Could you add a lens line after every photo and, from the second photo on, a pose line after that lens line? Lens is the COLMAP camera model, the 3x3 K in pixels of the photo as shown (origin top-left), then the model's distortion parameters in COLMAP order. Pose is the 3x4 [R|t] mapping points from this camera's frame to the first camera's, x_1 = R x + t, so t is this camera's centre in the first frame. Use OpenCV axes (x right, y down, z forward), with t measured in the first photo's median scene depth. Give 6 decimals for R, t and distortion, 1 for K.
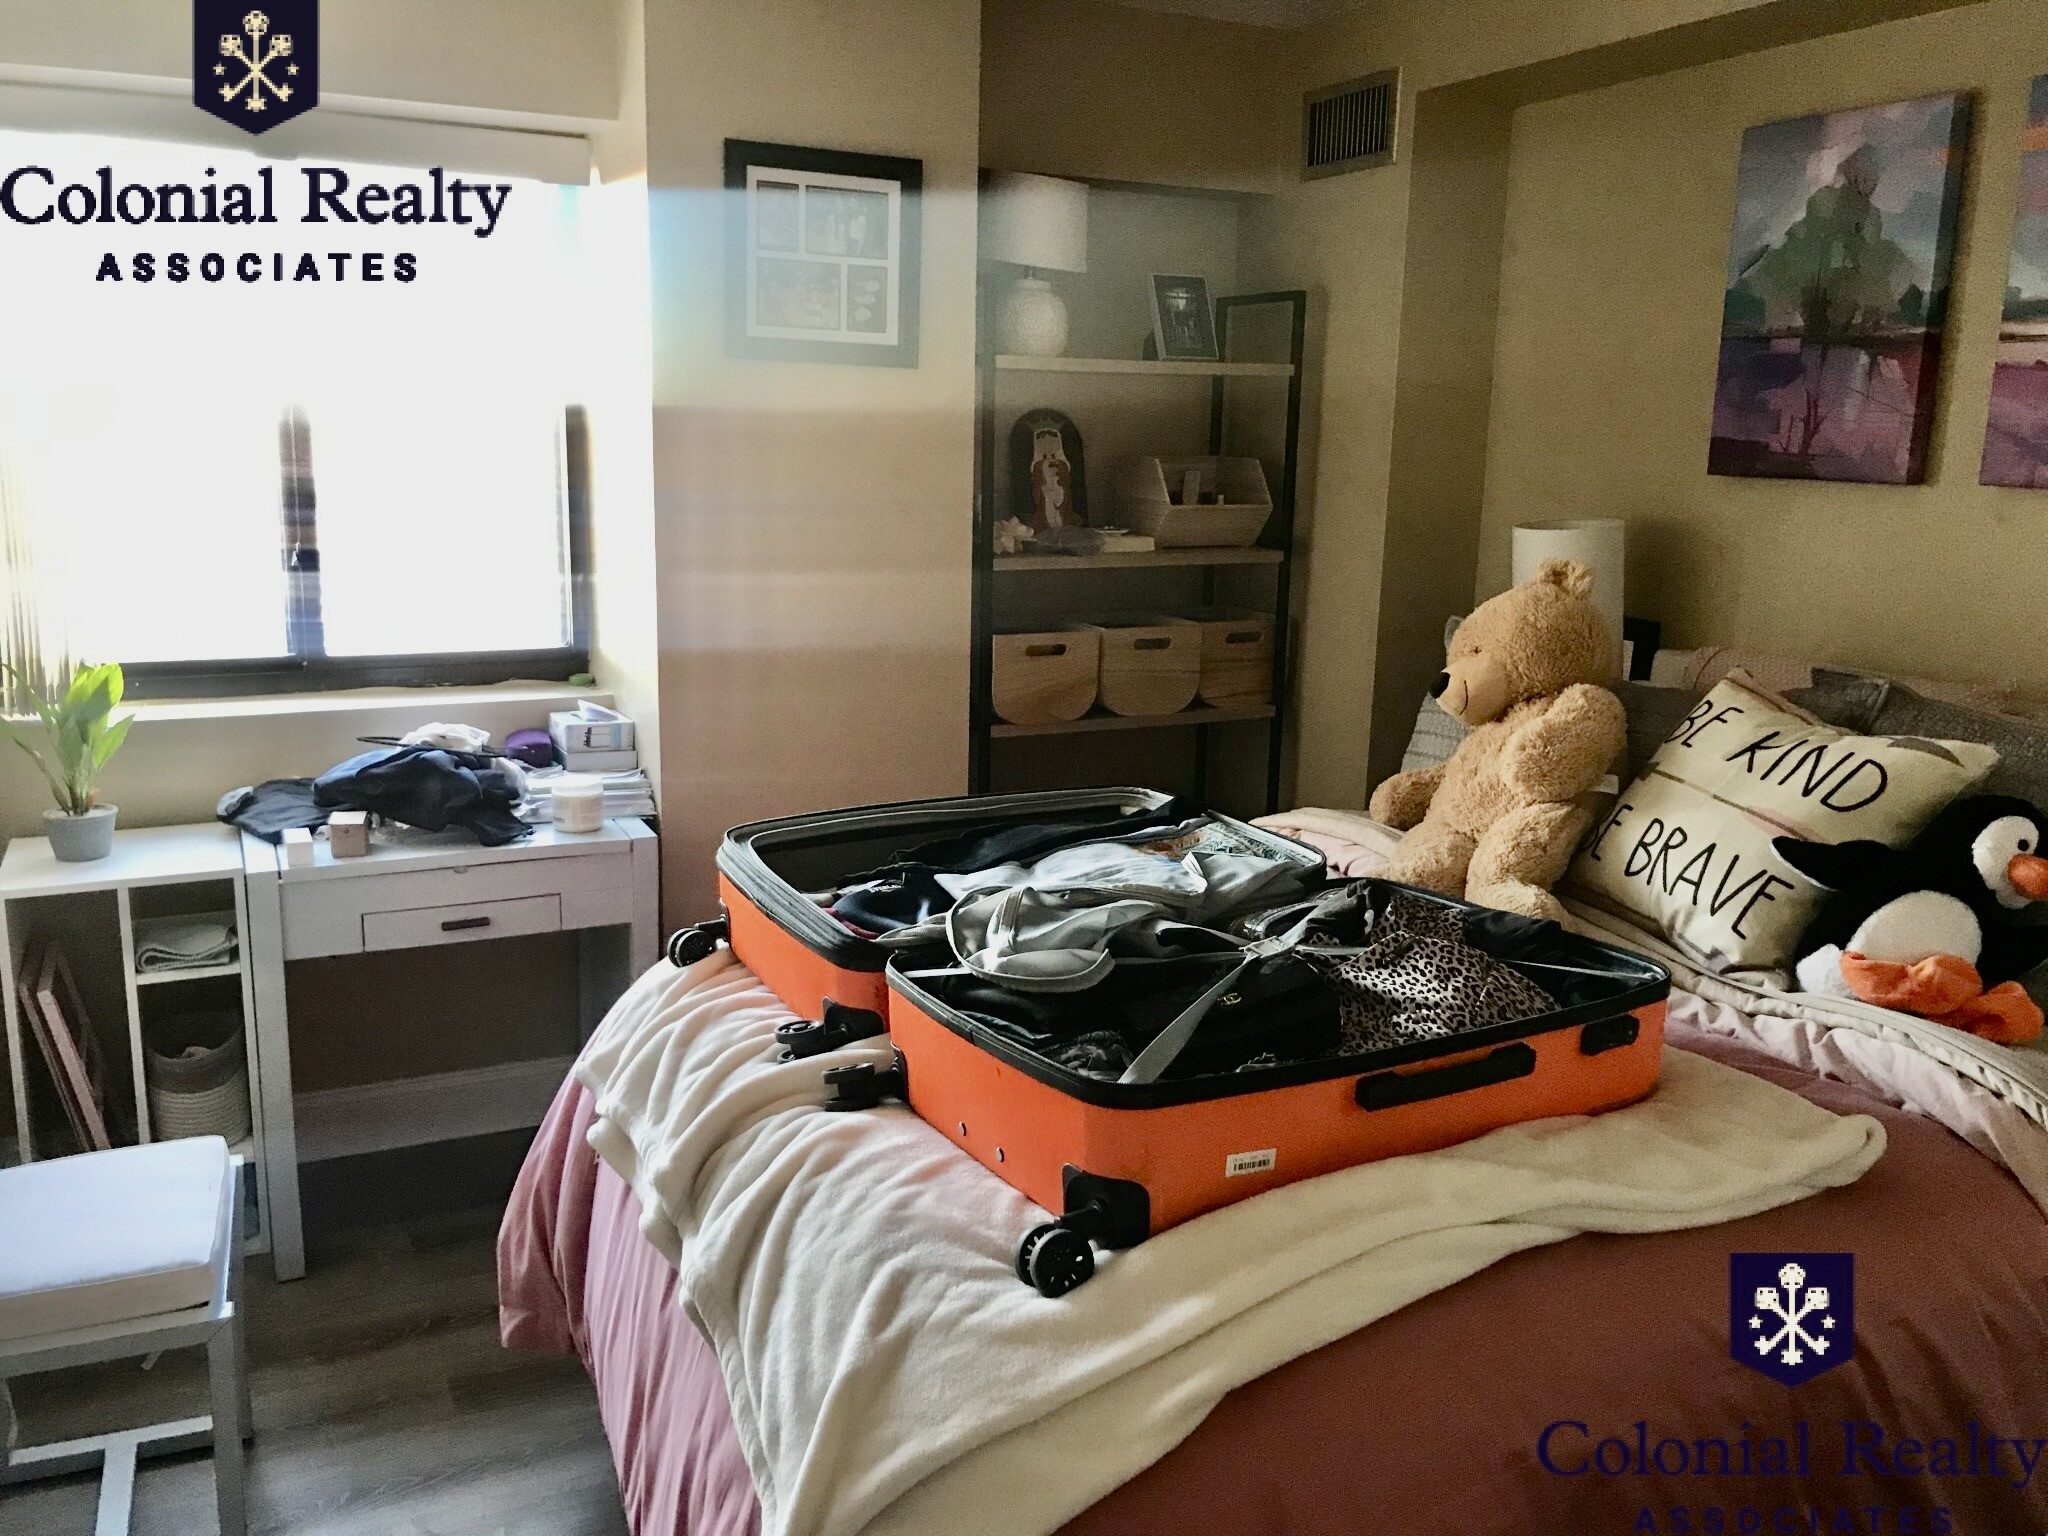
lens RADIAL K [[1685.5, 0, 1024.6], [0, 1685.5, 765.5], [0, 0, 1]] dist [0.055510, -0.012181]
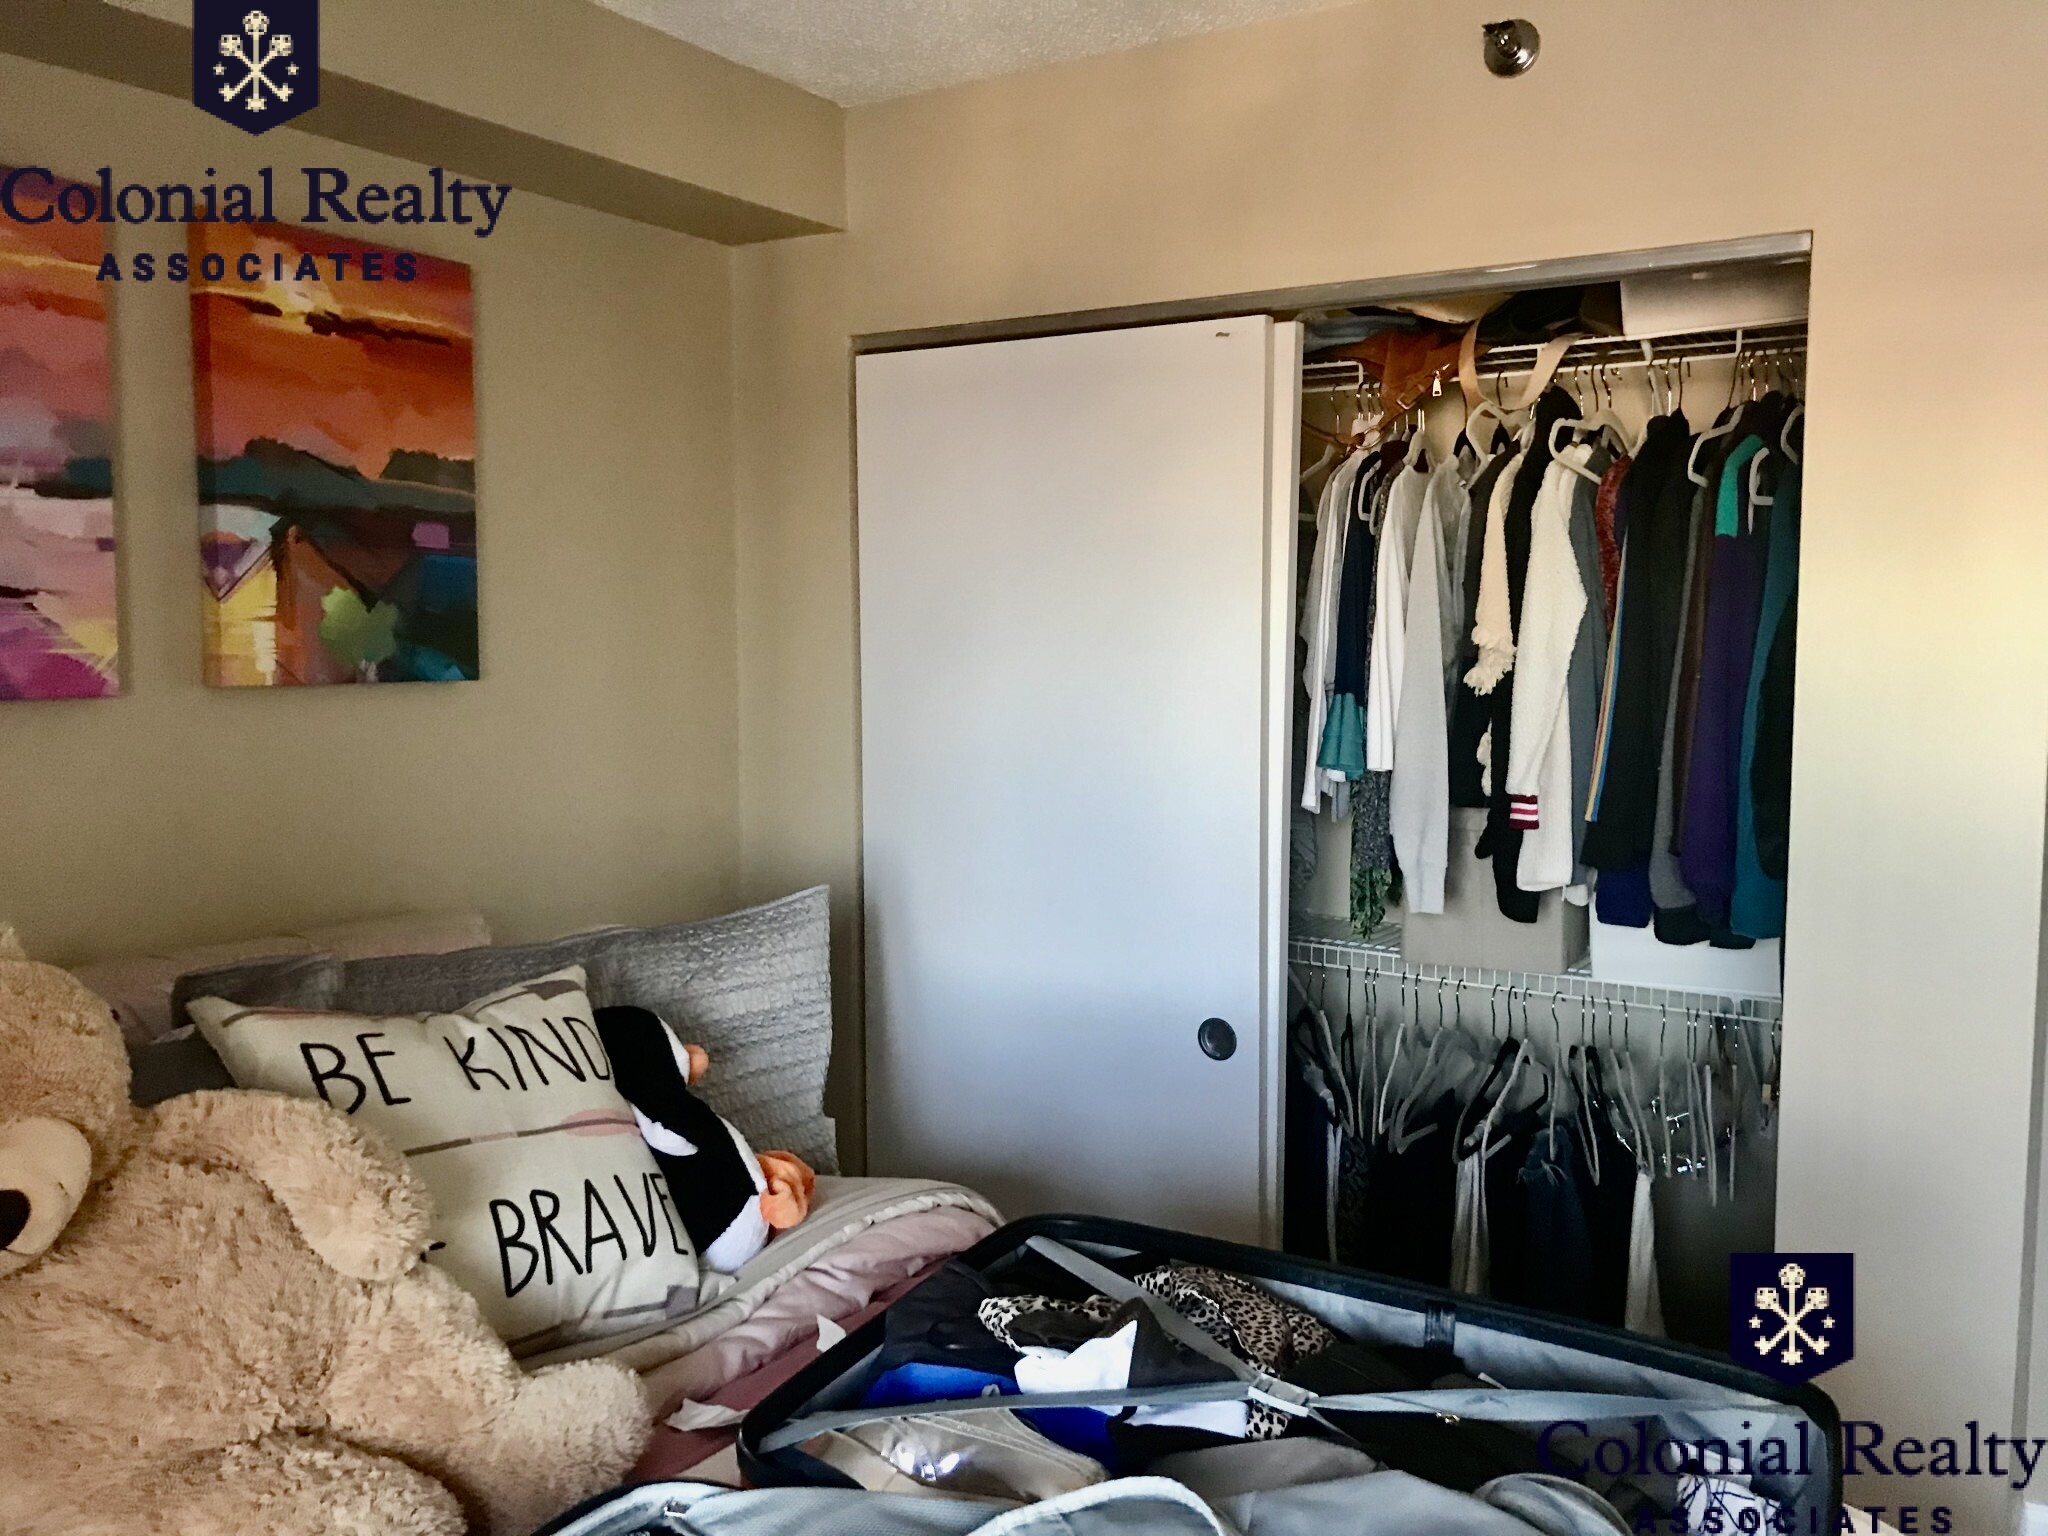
lens RADIAL K [[1685.5, 0, 1024.2], [0, 1685.5, 768.1], [0, 0, 1]] dist [0.055510, -0.012181]
pose [[-0.488258, -0.103789, 0.866506, -0.309653], [0.166675, 0.963535, 0.209330, -0.247770], [-0.856635, 0.246632, -0.453155, 1.105396]]
